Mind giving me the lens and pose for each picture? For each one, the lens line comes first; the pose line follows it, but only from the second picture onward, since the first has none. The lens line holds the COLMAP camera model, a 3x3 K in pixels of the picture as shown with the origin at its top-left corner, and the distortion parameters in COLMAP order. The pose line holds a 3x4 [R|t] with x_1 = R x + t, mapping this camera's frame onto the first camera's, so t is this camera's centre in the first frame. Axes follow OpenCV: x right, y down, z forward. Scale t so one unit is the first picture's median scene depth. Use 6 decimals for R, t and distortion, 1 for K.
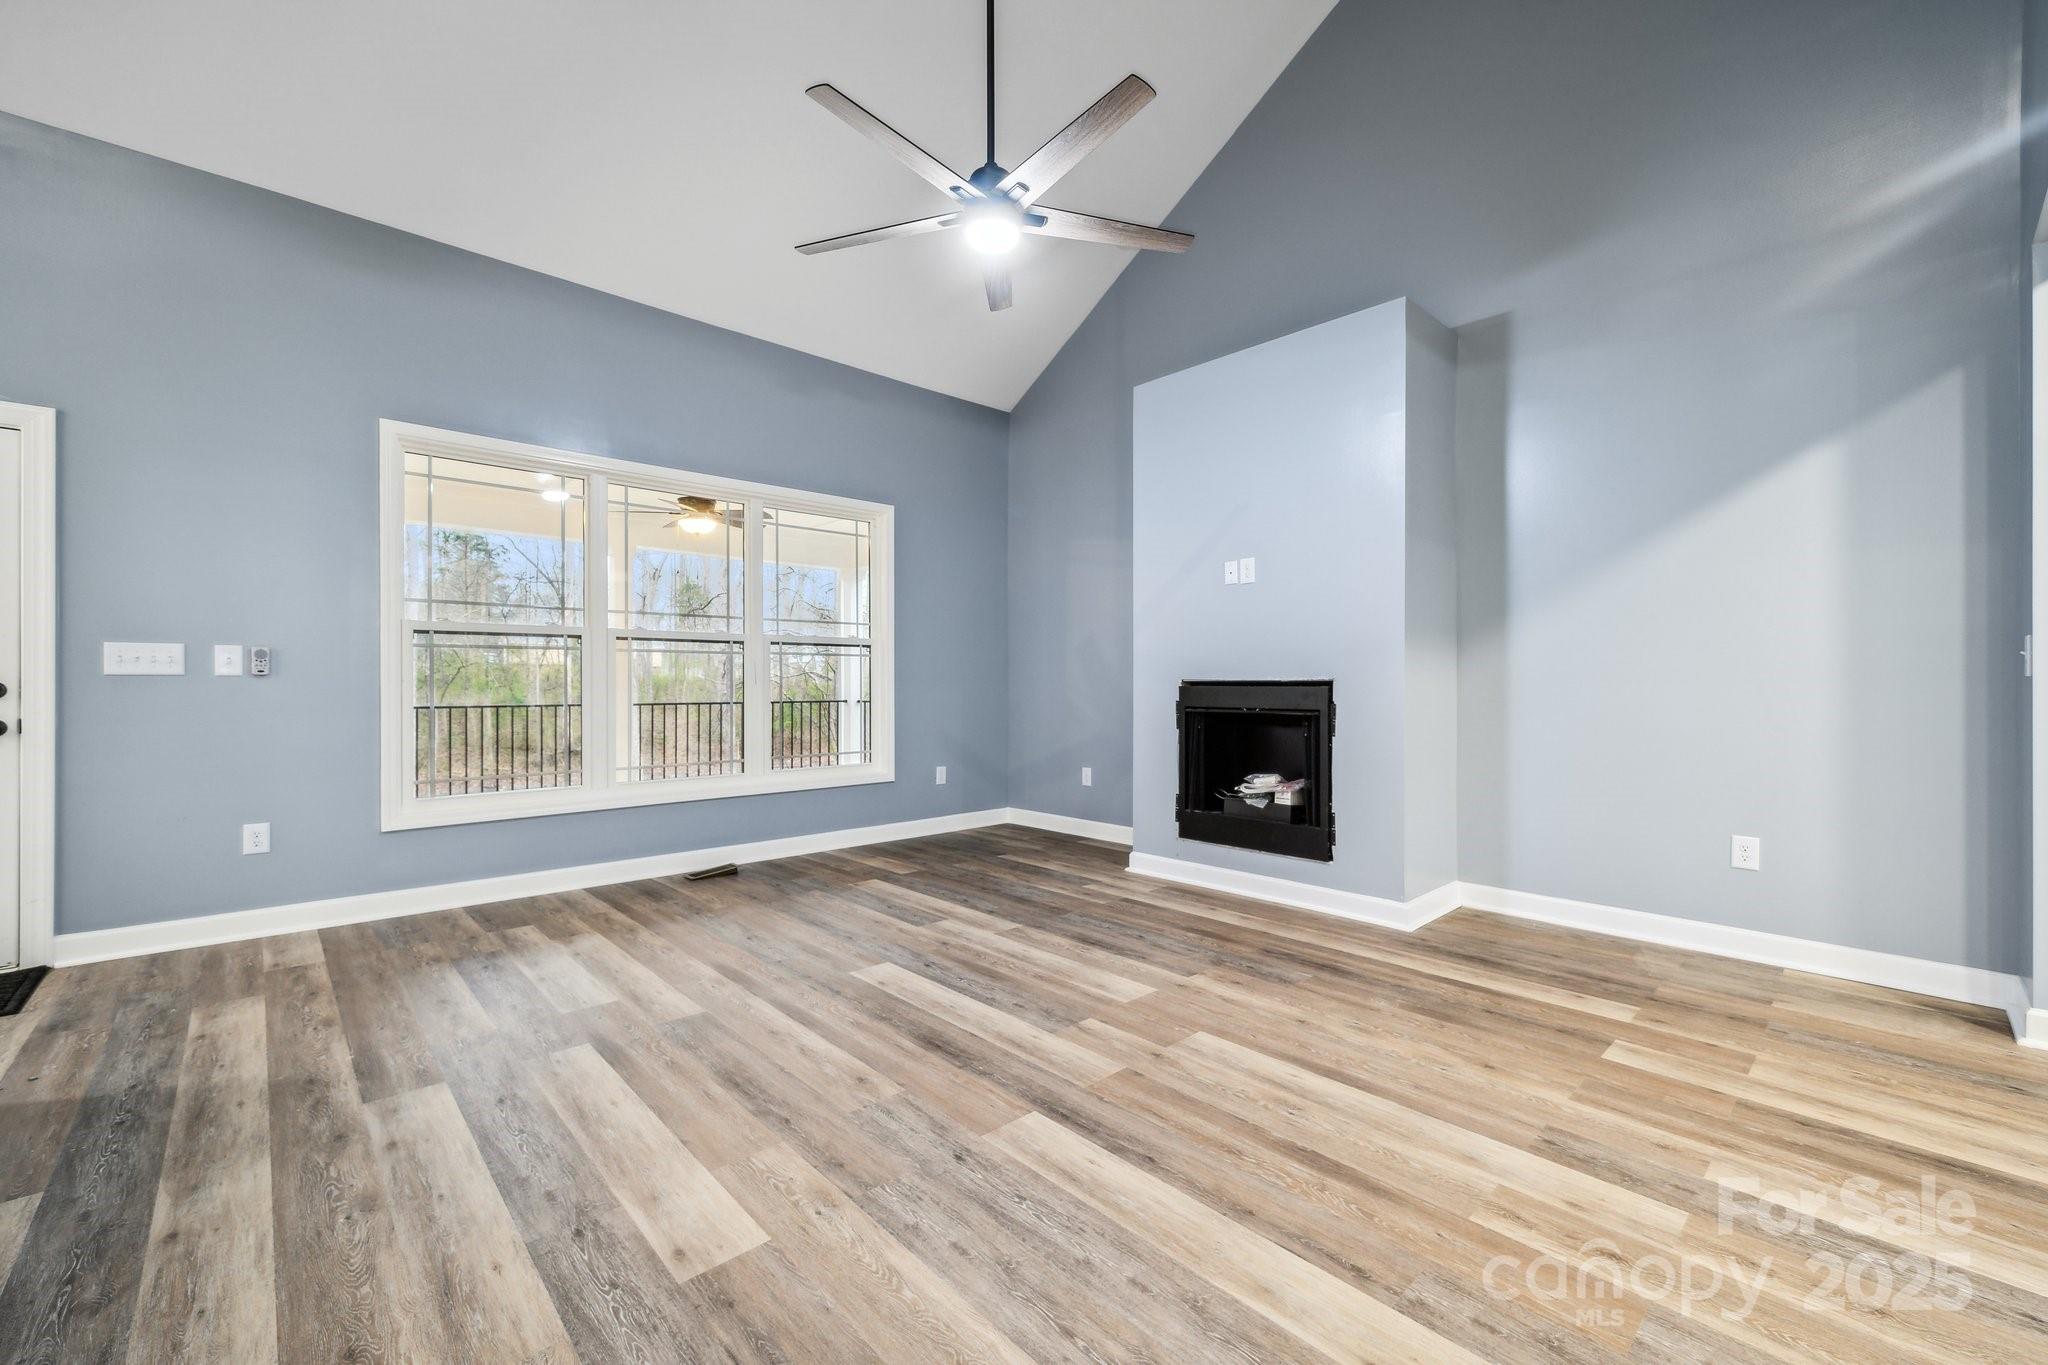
lens RADIAL K [[837.6, 0, 1027.2], [0, 837.6, 686.2], [0, 0, 1]] dist [0.000393, 0.000225]
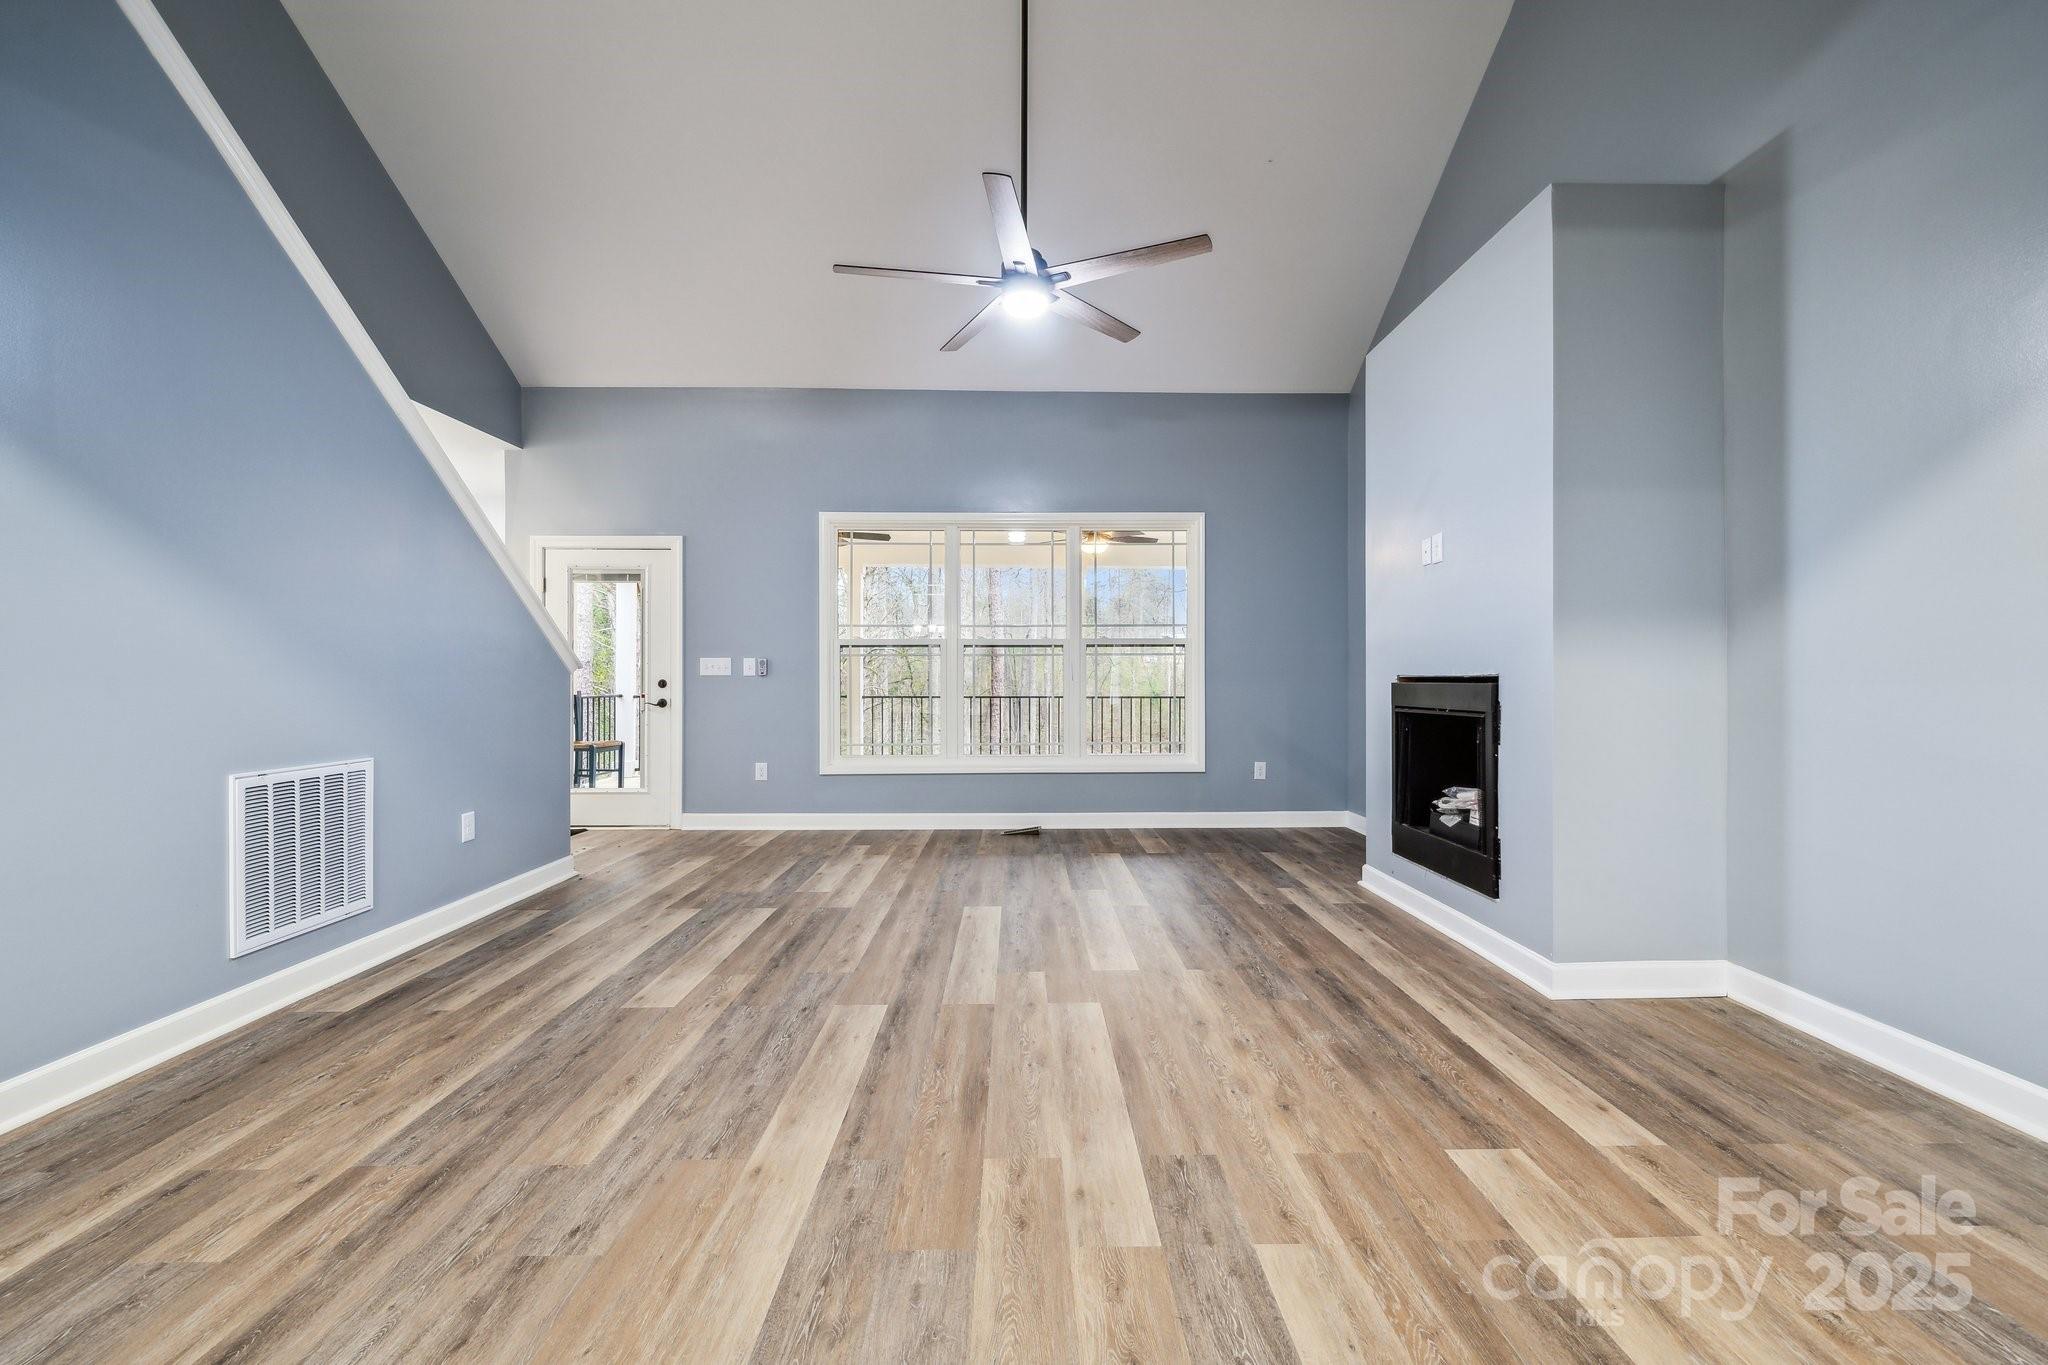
lens RADIAL K [[837.6, 0, 1027.2], [0, 837.6, 686.2], [0, 0, 1]] dist [0.000393, 0.000225]
pose [[0.745106, 0.004852, -0.666929, 0.672452], [-0.001152, 0.999981, 0.005988, -0.002446], [0.666945, -0.003694, 0.745097, 0.103749]]
